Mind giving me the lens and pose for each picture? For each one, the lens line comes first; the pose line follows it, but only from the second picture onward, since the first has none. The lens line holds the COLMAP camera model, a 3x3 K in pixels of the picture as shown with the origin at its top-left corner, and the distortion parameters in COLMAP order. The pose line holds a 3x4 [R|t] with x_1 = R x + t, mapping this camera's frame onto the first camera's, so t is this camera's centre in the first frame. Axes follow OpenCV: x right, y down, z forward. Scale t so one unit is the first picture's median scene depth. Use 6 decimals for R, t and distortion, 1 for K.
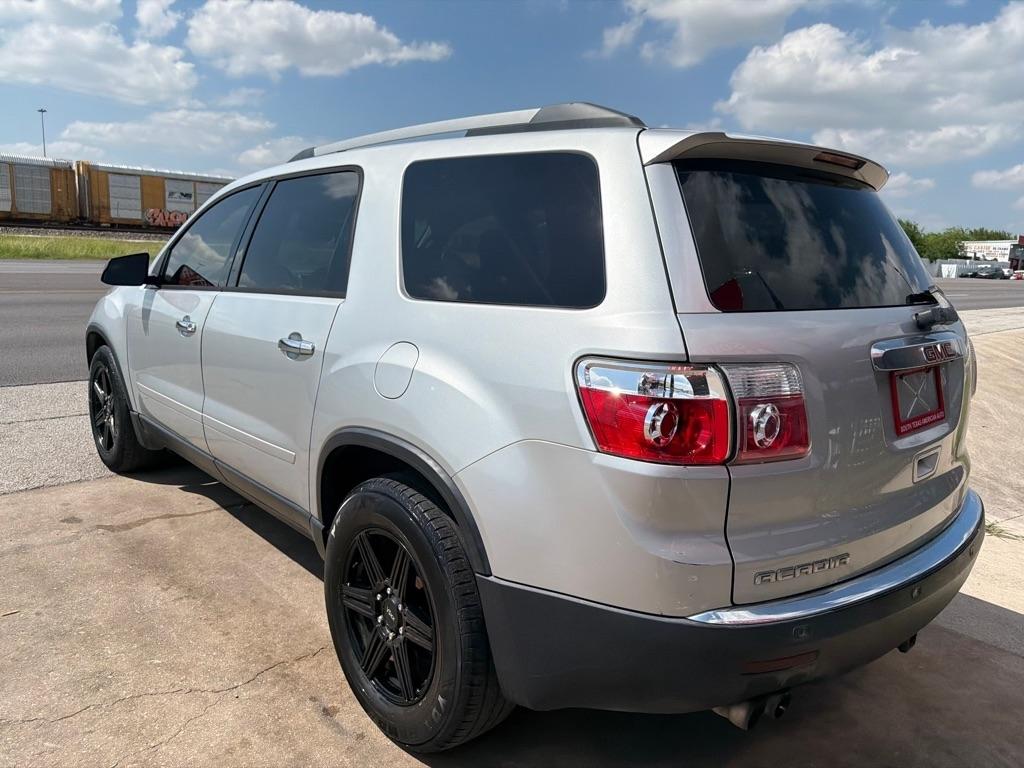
lens RADIAL K [[731.9, 0, 518.5], [0, 731.9, 386.4], [0, 0, 1]] dist [-0.002518, 0.000153]
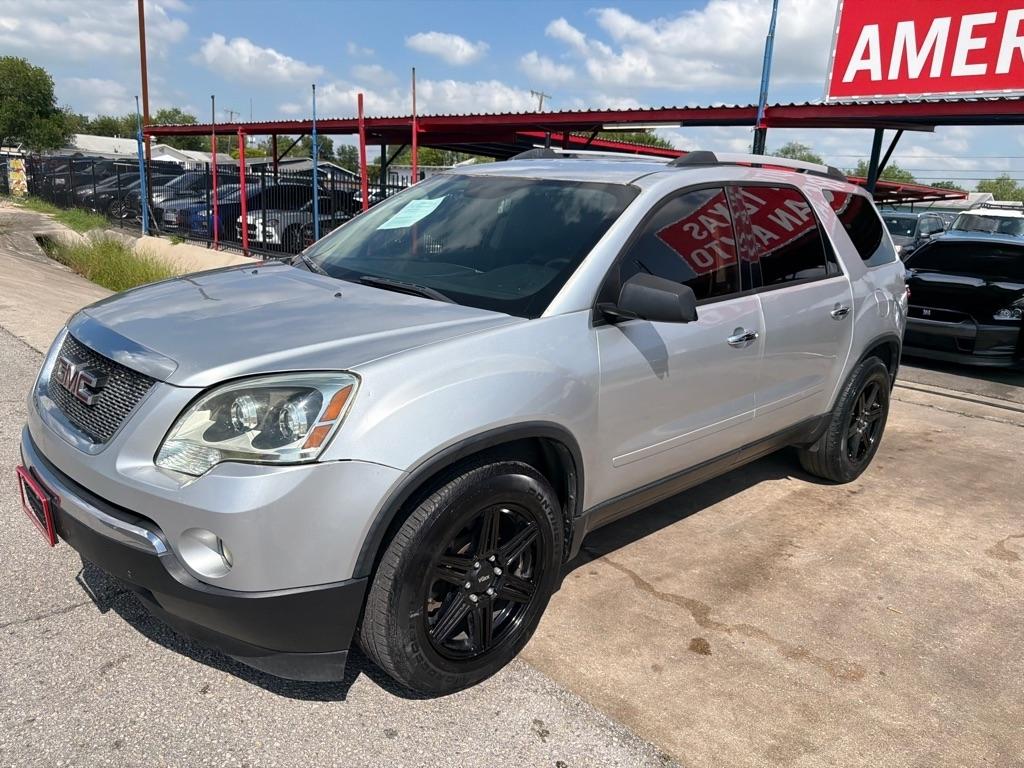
lens RADIAL K [[731.7, 0, 506.6], [0, 731.7, 381.1], [0, 0, 1]] dist [0.003017, -0.006713]
pose [[-0.028868, -0.296155, 0.954703, -1.777351], [0.115051, 0.947770, 0.297483, -0.450772], [-0.992940, 0.118427, 0.006713, 1.672676]]
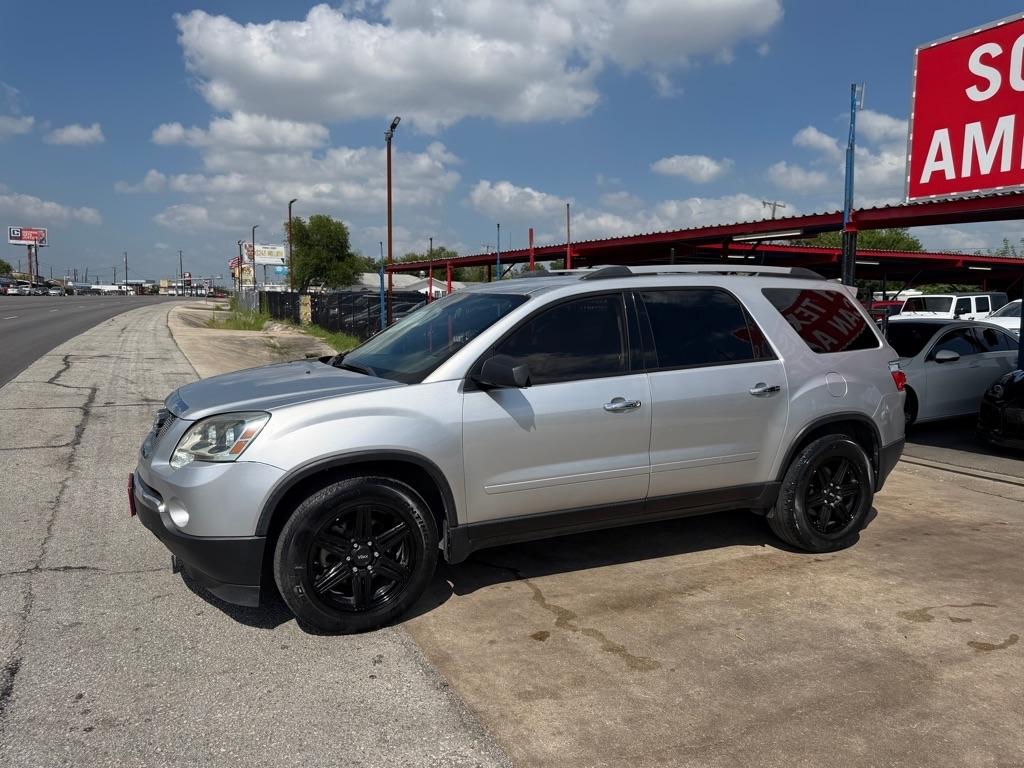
lens RADIAL K [[724.7, 0, 503.5], [0, 724.7, 378.3], [0, 0, 1]] dist [0.054695, -0.084314]
pose [[0.293902, -0.146274, 0.944577, -2.139917], [0.171536, 0.980249, 0.098425, -0.363474], [-0.940317, 0.133102, 0.313189, 1.013492]]
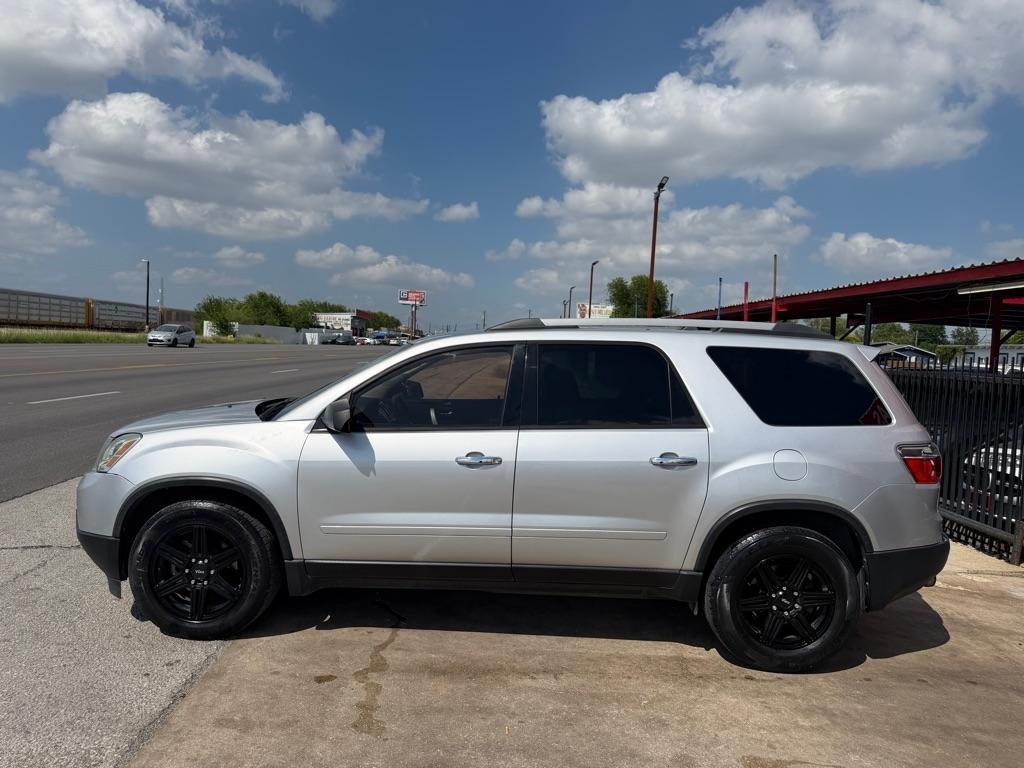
lens RADIAL K [[724.7, 0, 503.5], [0, 724.7, 378.3], [0, 0, 1]] dist [0.054695, -0.084314]
pose [[0.681703, -0.050749, 0.729867, -1.642122], [0.122709, 0.991391, -0.045678, -0.200362], [-0.721266, 0.120700, 0.682061, 0.172916]]
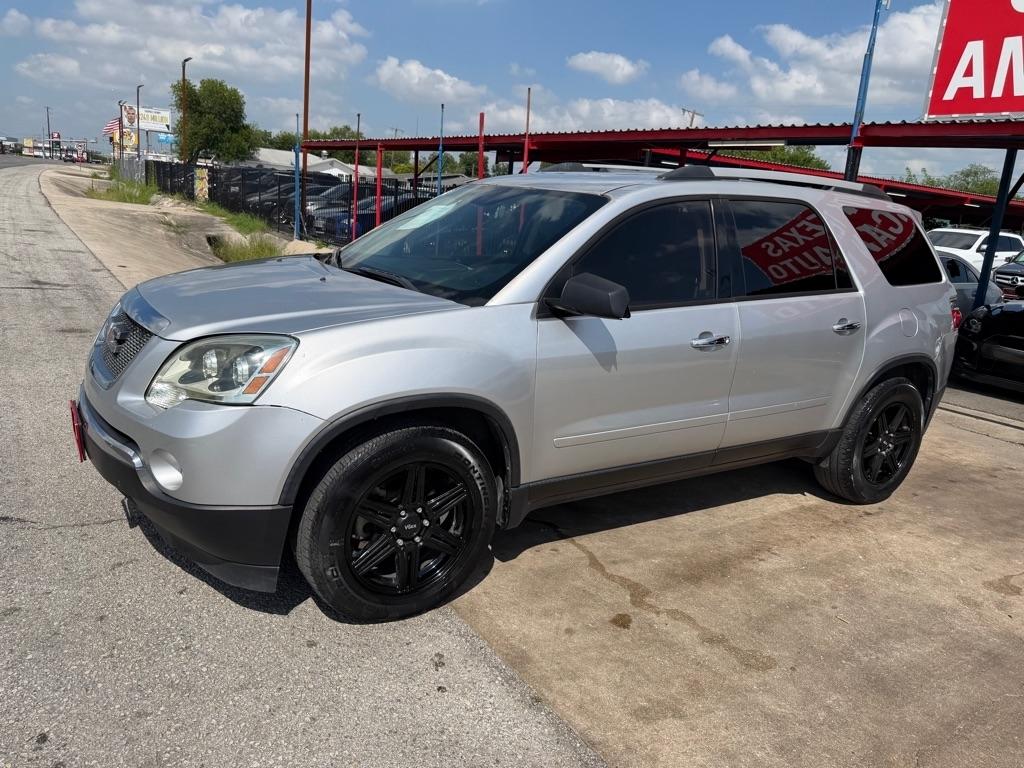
lens RADIAL K [[731.3, 0, 503.4], [0, 731.3, 372.1], [0, 0, 1]] dist [0.004582, -0.008398]
pose [[0.174175, -0.260130, 0.949735, -1.899669], [0.099210, 0.964205, 0.245899, -0.410211], [-0.979704, 0.051394, 0.193748, 1.385930]]
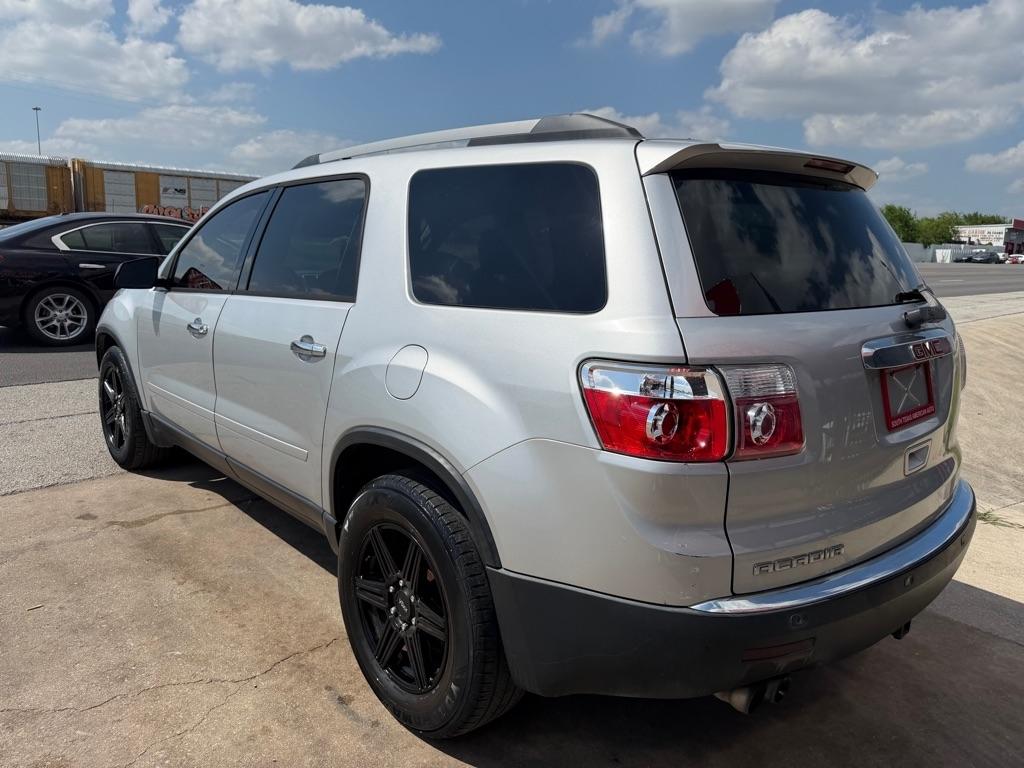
lens RADIAL K [[731.3, 0, 503.4], [0, 731.3, 372.1], [0, 0, 1]] dist [0.004582, -0.008398]
pose [[0.999875, -0.011179, -0.011203, -0.014127], [0.011111, 0.999919, -0.006141, -0.011894], [0.011271, 0.006016, 0.999918, -0.037997]]
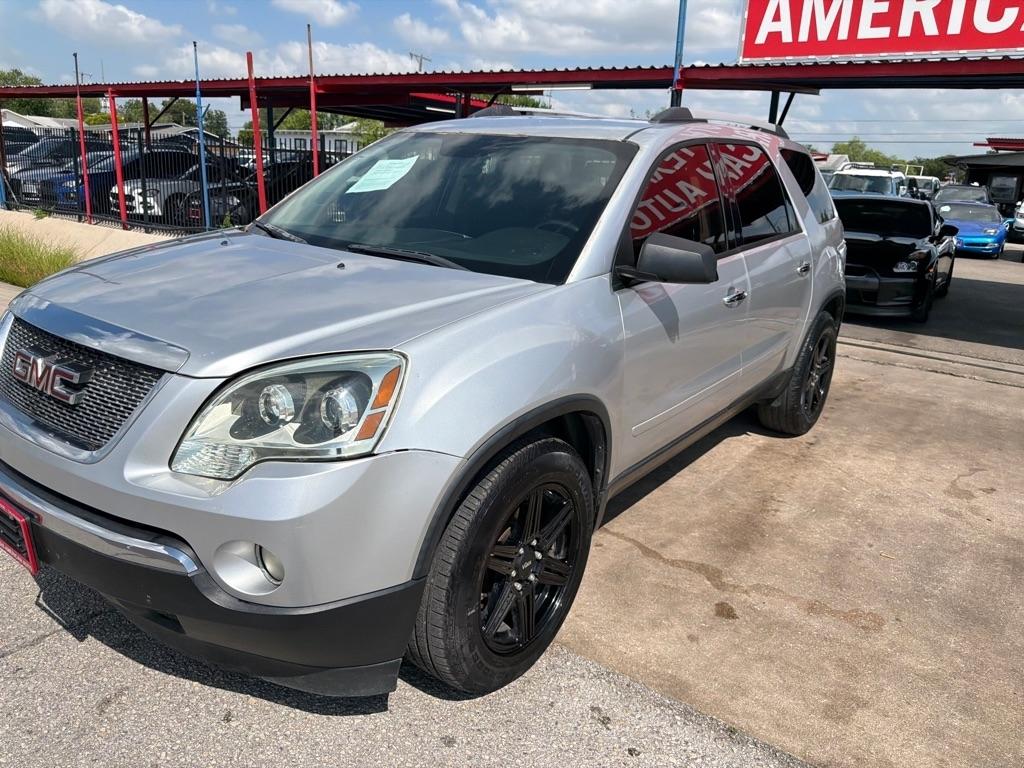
lens RADIAL K [[731.3, 0, 503.4], [0, 731.3, 372.1], [0, 0, 1]] dist [0.004582, -0.008398]
pose [[-0.181229, -0.321055, 0.929559, -1.694568], [0.115020, 0.931804, 0.344255, -0.455931], [-0.976692, 0.169306, -0.131942, 1.839008]]
